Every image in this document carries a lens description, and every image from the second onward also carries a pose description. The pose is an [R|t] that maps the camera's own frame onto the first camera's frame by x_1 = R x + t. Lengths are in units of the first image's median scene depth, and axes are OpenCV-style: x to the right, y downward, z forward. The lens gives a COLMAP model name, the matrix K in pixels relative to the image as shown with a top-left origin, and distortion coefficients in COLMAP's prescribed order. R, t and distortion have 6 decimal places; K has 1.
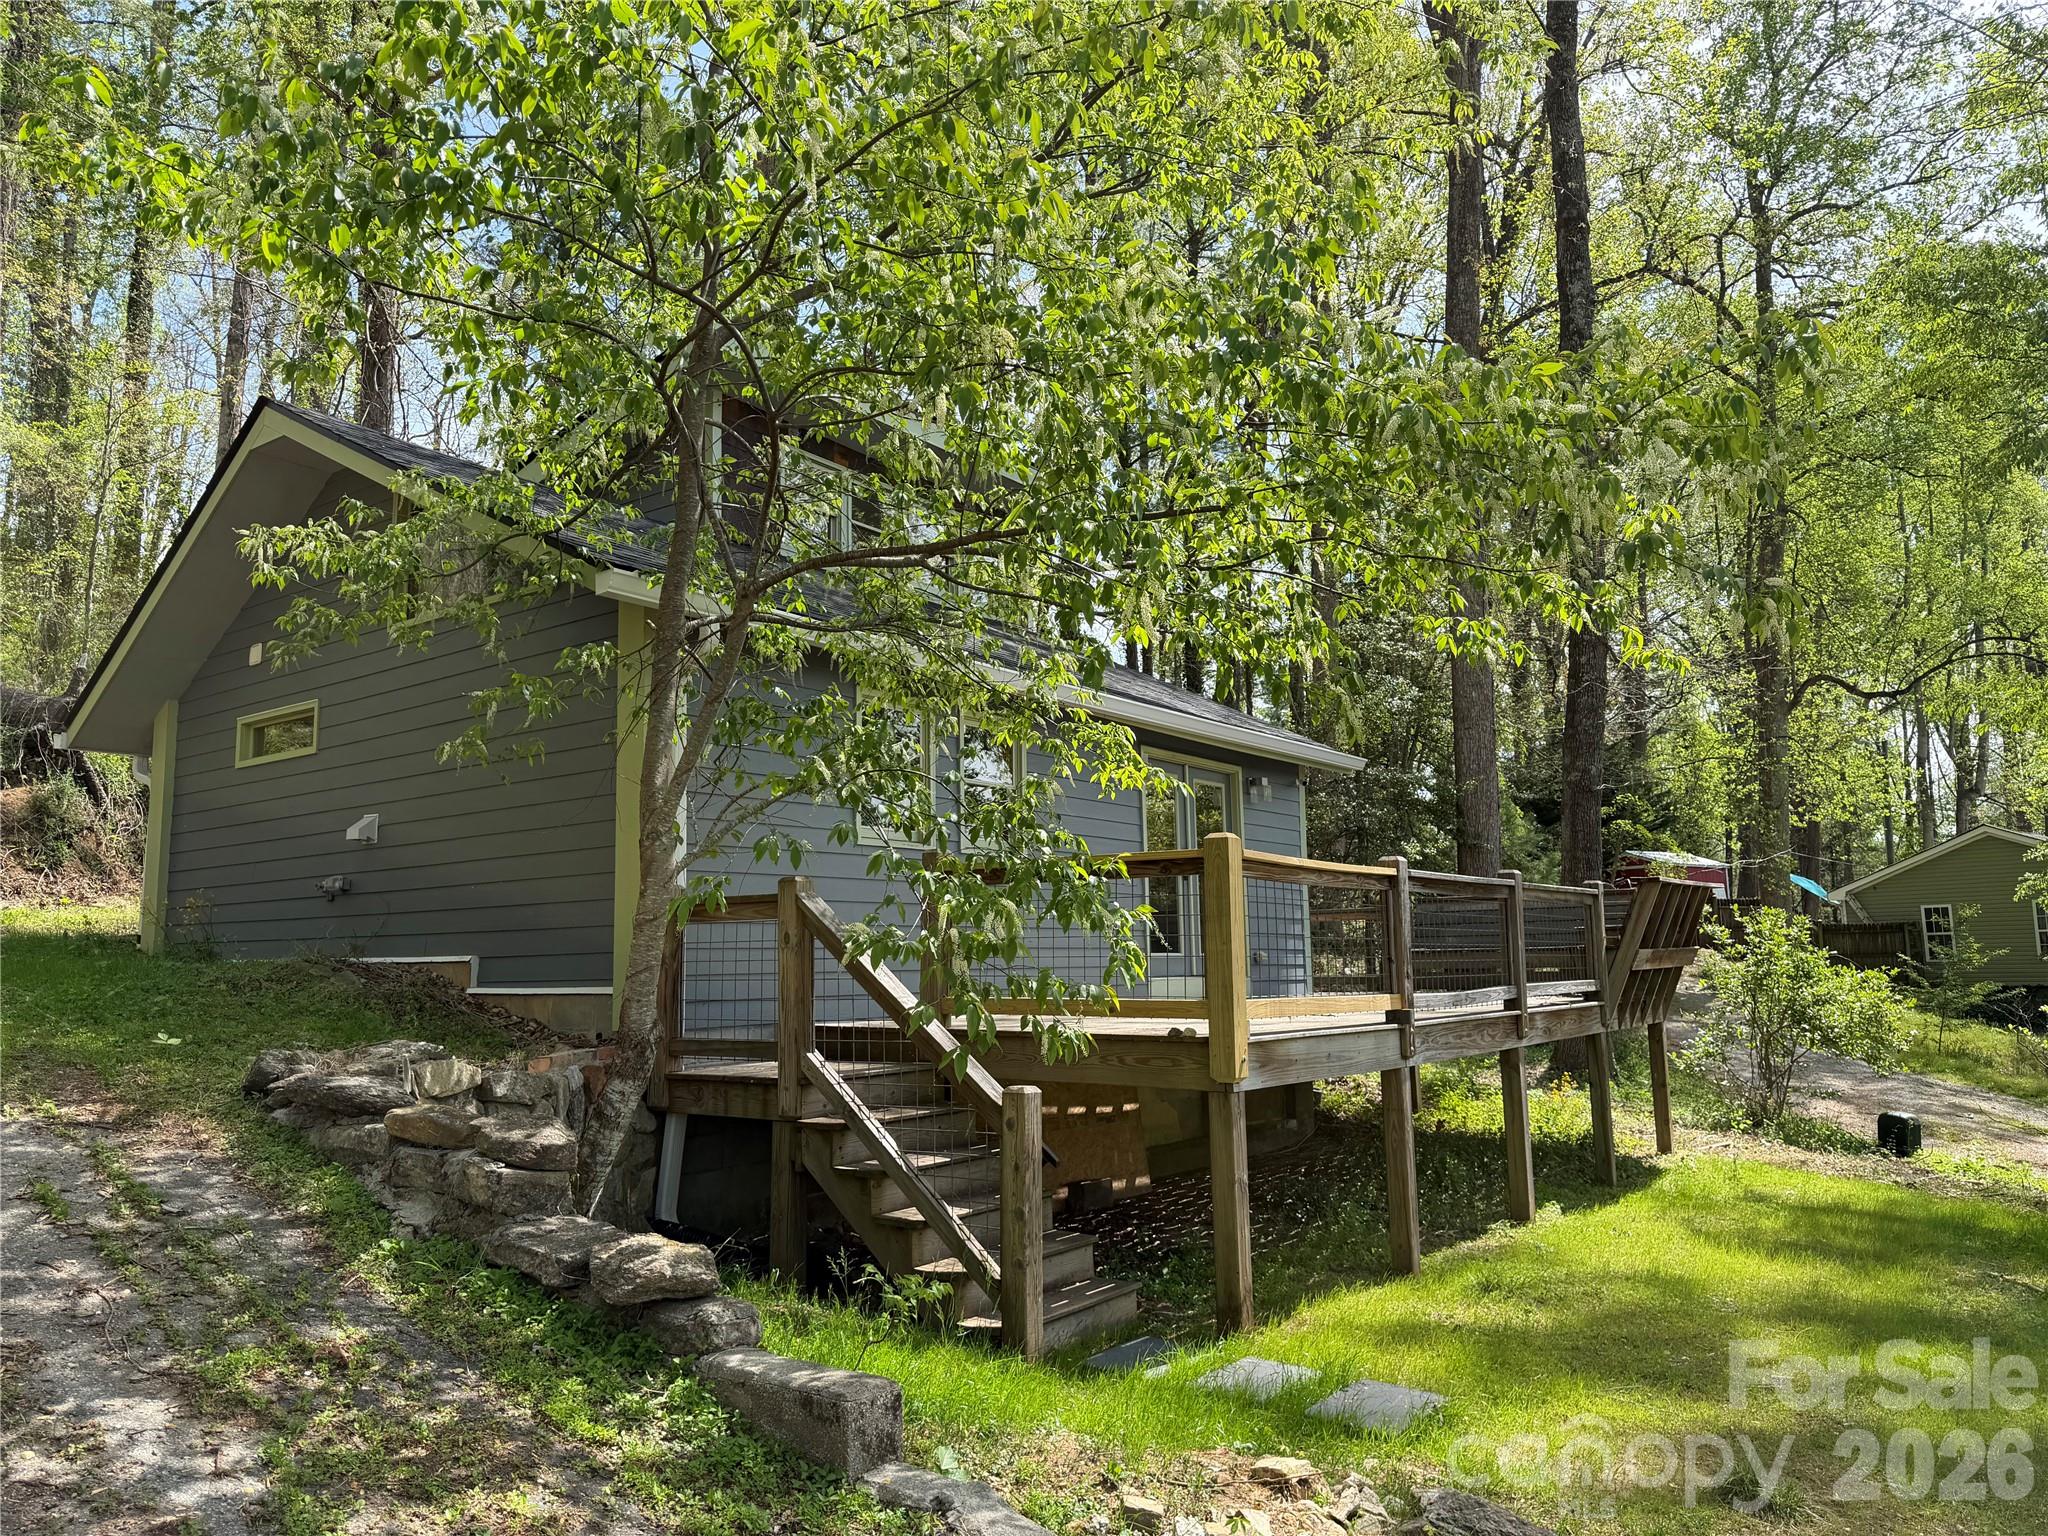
lens RADIAL K [[1421.9, 0, 1021.7], [0, 1421.9, 768.9], [0, 0, 1]] dist [0.071651, -0.002028]
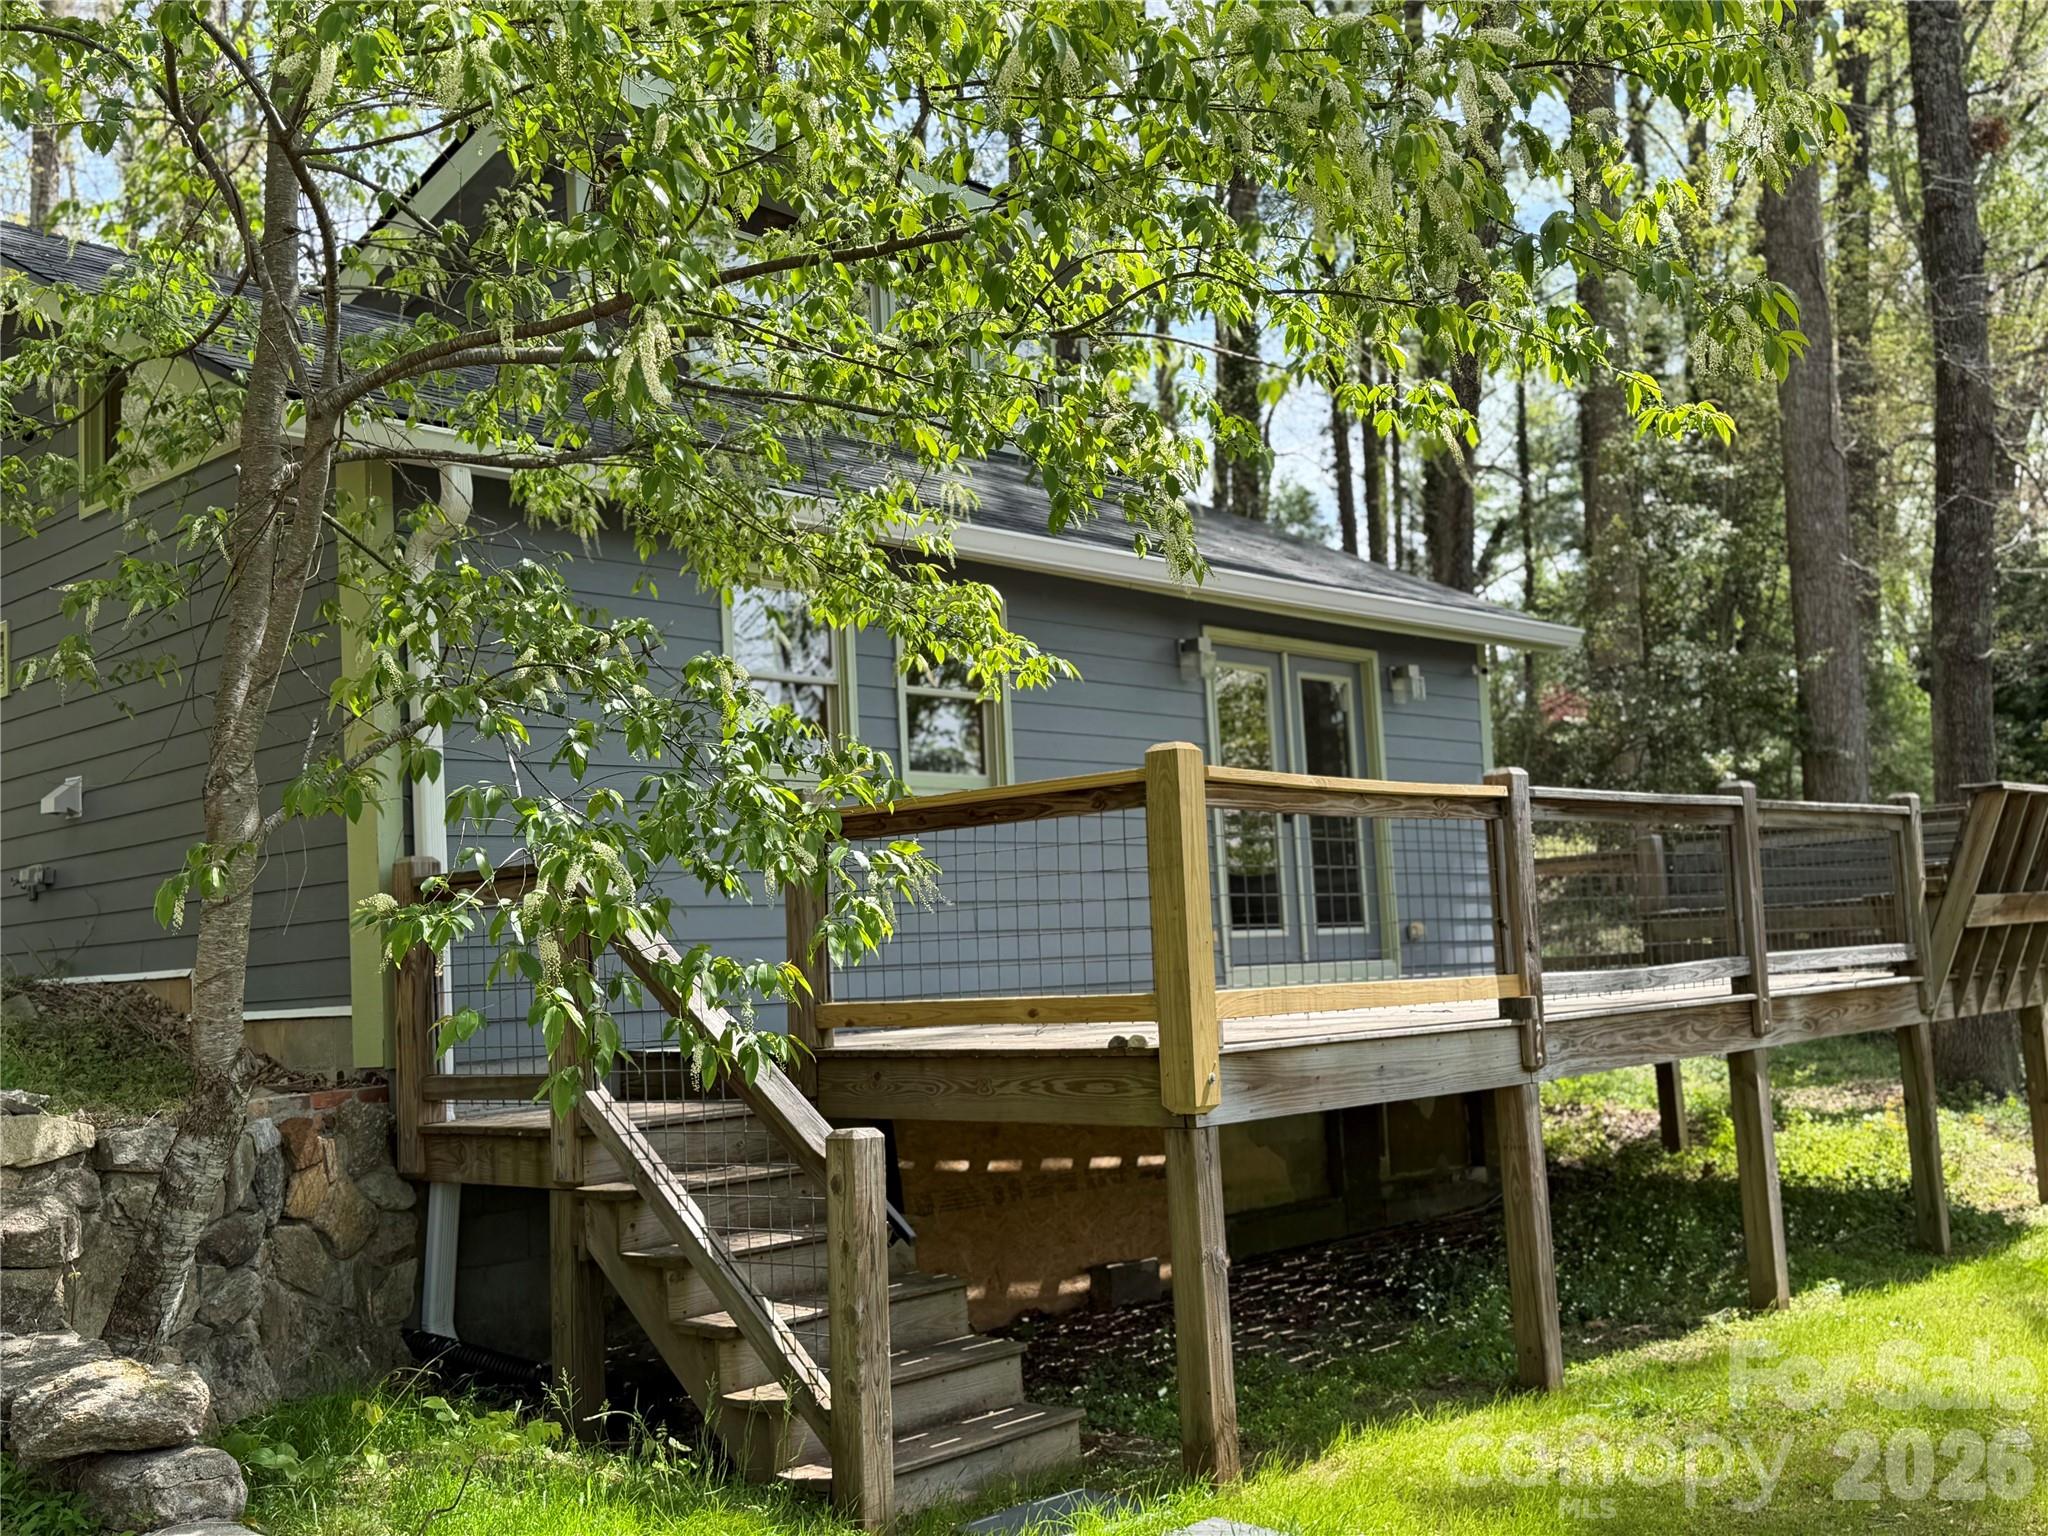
lens RADIAL K [[2049.1, 0, 1025.0], [0, 2049.1, 767.4], [0, 0, 1]] dist [0.060200, 0.000000]
pose [[0.994084, -0.046419, -0.098199, 0.160250], [0.050349, 0.998011, 0.037930, 0.016662], [0.096243, -0.042650, 0.994444, 0.043208]]
